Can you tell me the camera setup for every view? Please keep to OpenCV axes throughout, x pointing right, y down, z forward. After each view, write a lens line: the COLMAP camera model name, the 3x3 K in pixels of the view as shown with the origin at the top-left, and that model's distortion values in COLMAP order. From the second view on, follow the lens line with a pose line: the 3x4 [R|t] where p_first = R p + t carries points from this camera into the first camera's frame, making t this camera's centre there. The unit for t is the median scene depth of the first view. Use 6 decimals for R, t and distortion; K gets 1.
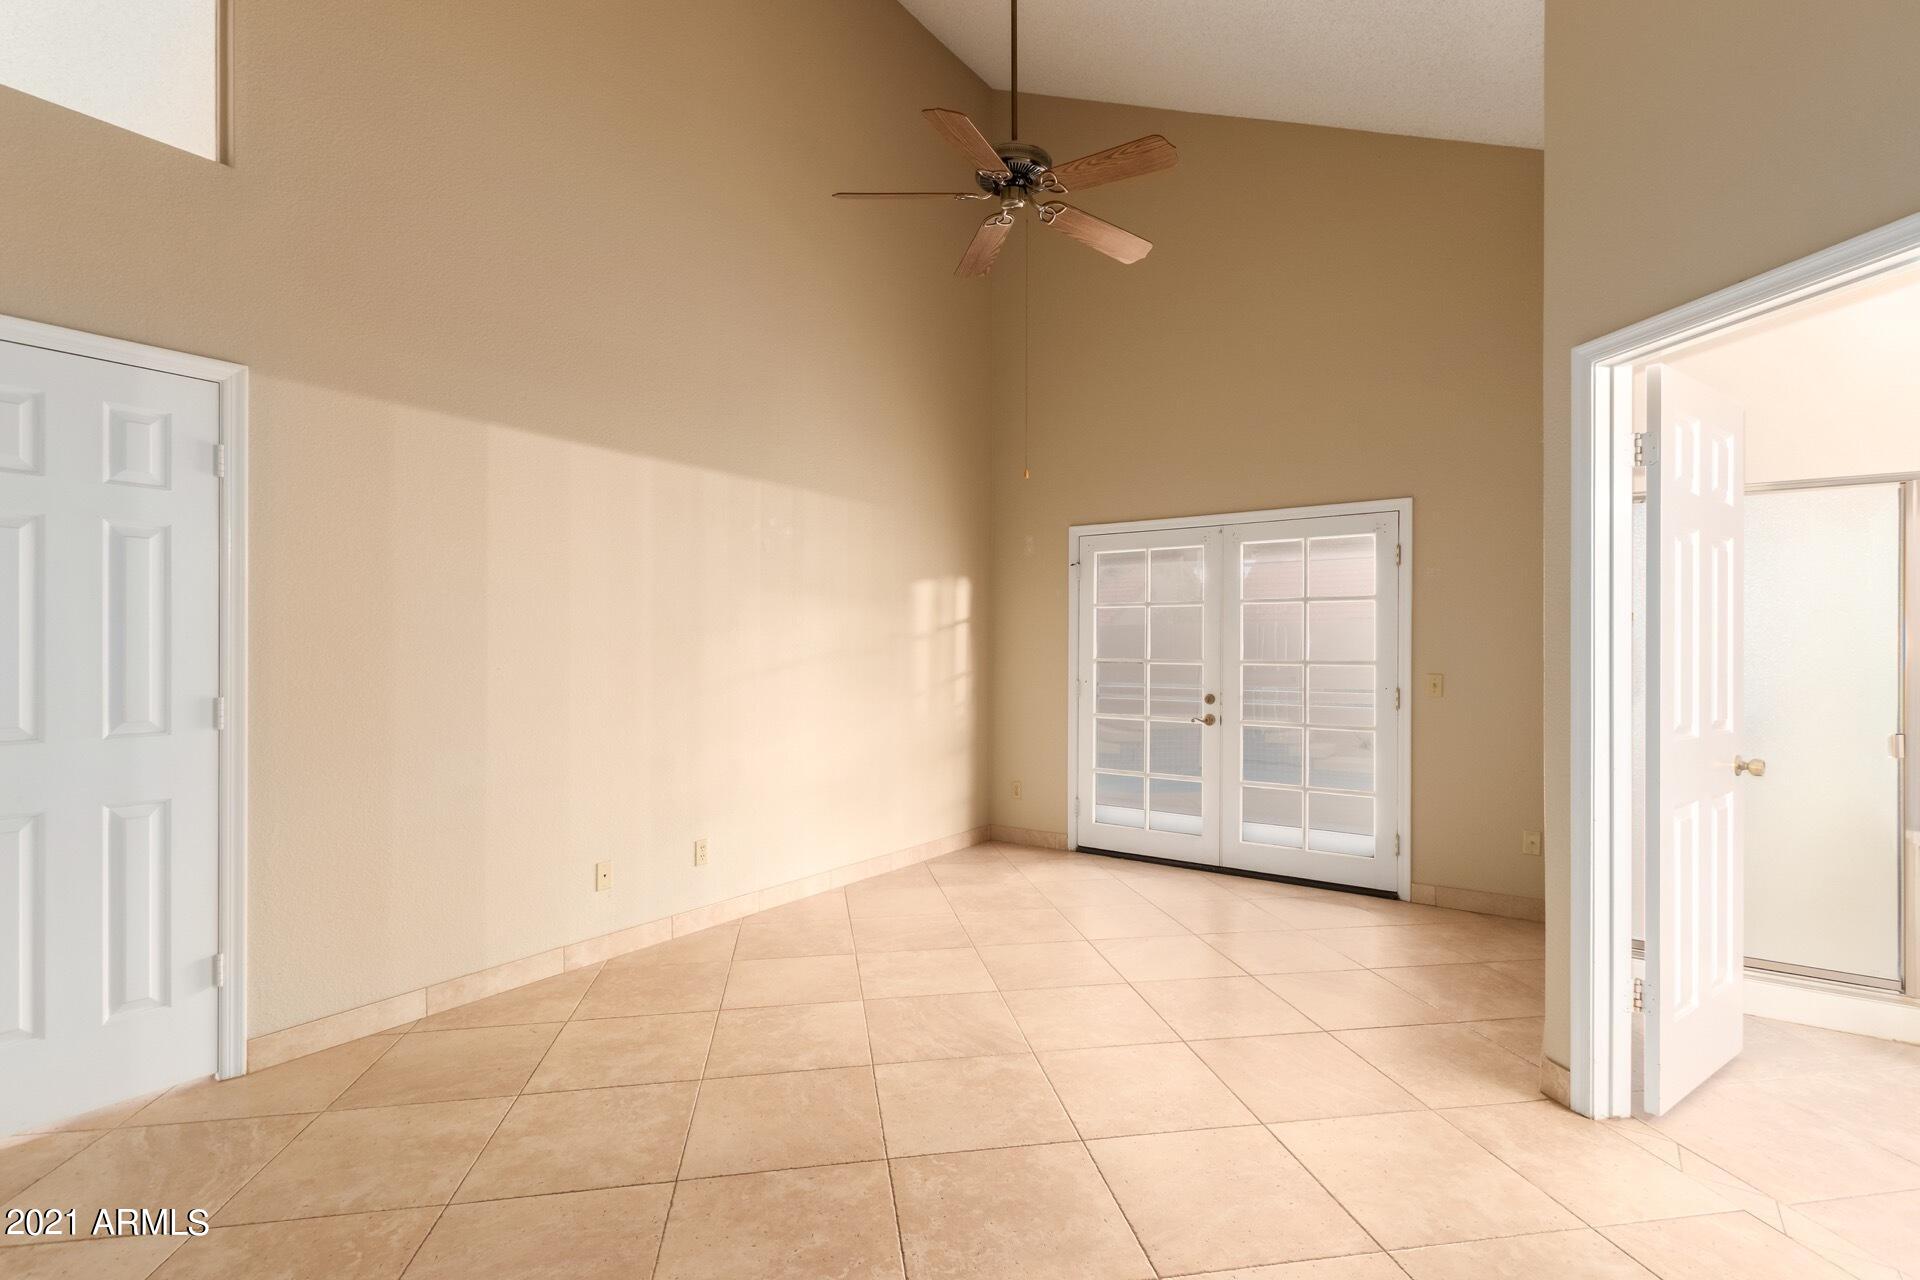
lens RADIAL K [[880.7, 0, 960.1], [0, 880.7, 651.3], [0, 0, 1]] dist [0.006114, 0.000562]
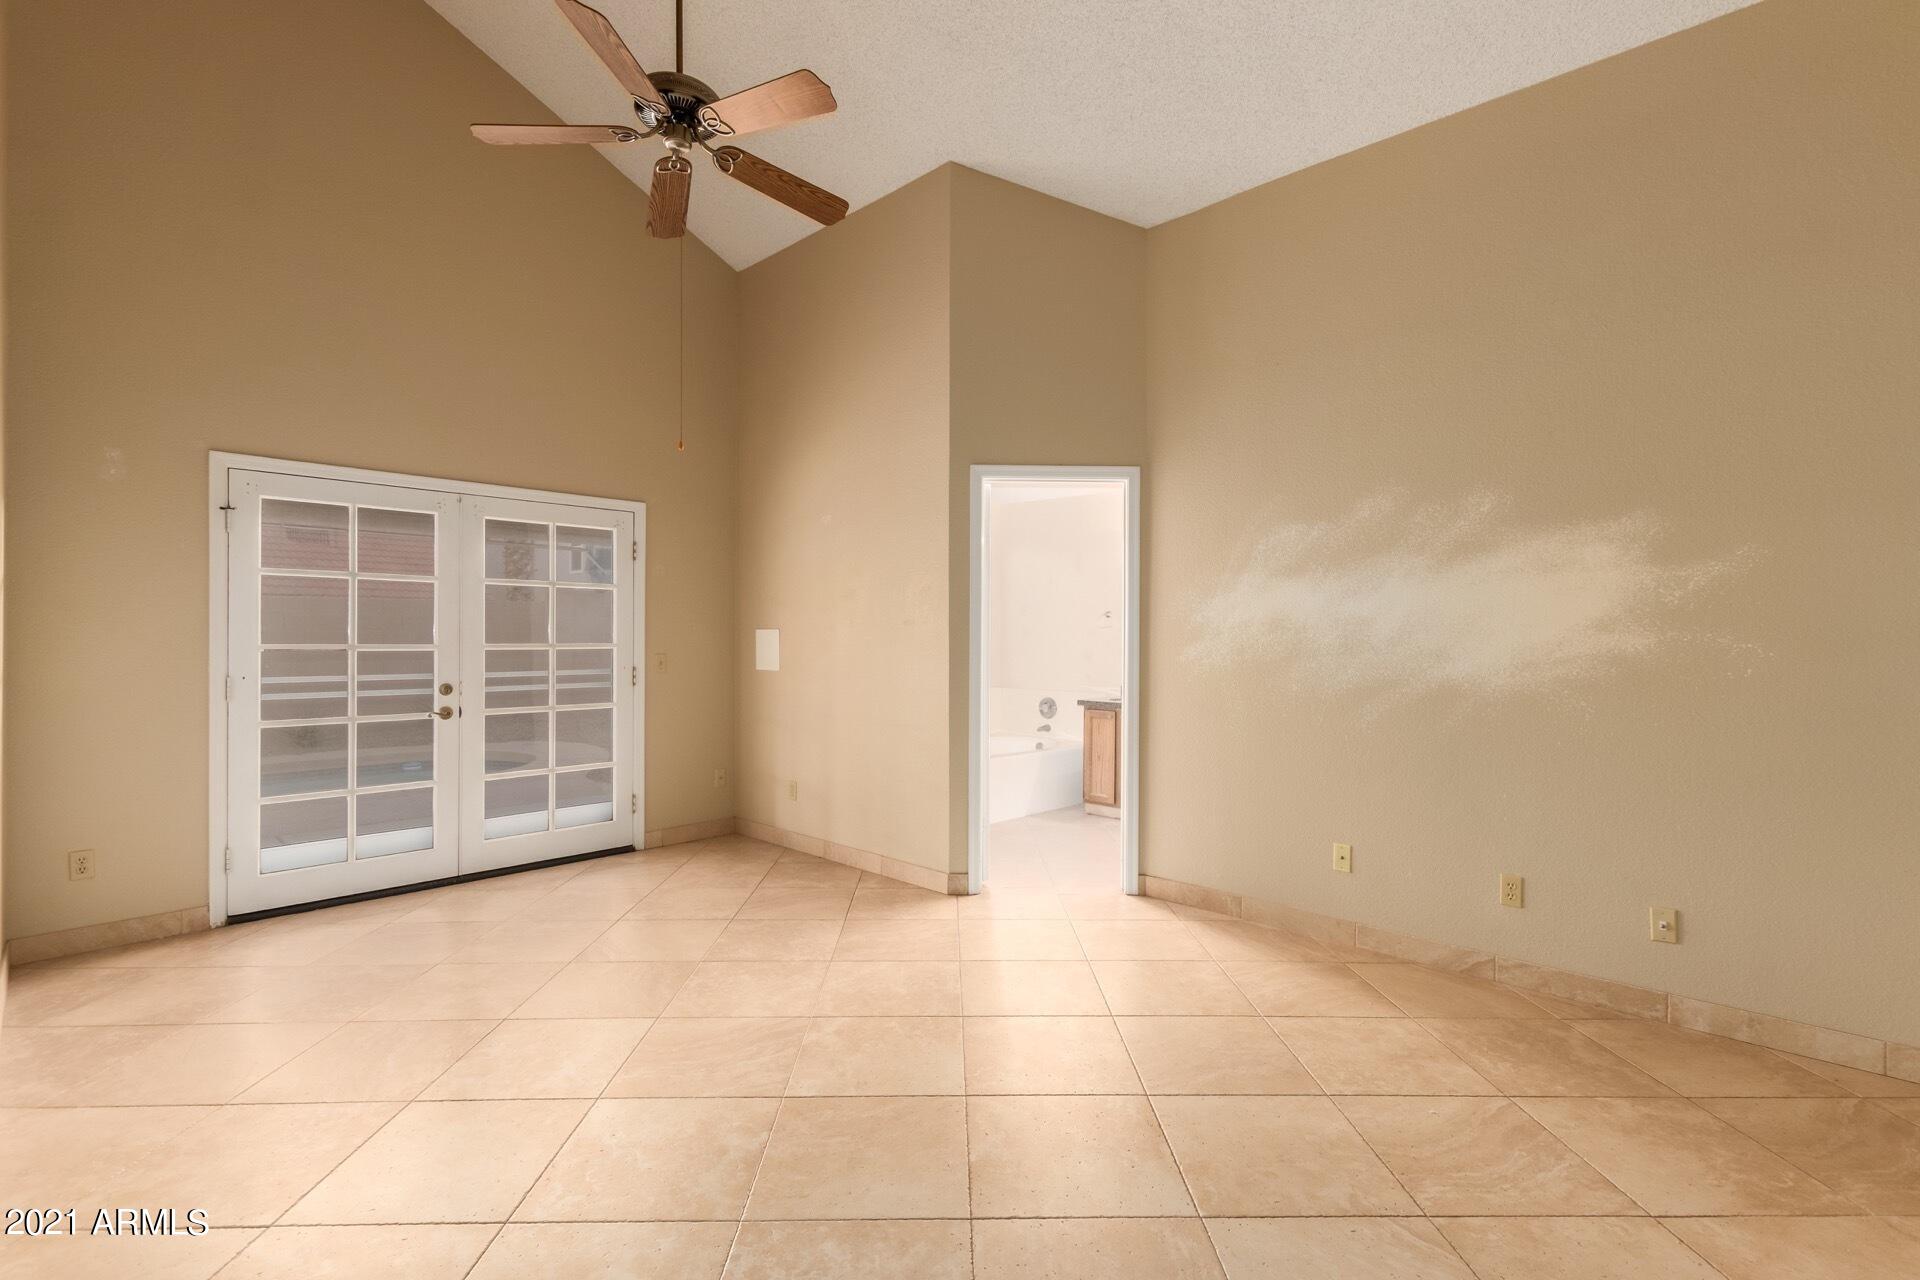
lens RADIAL K [[880.7, 0, 961.6], [0, 880.7, 632.6], [0, 0, 1]] dist [0.006114, 0.000562]
pose [[0.155715, -0.000095, 0.987802, -0.503303], [-0.002185, 0.999998, 0.000440, -0.003454], [-0.987800, -0.002227, 0.155714, 0.354720]]
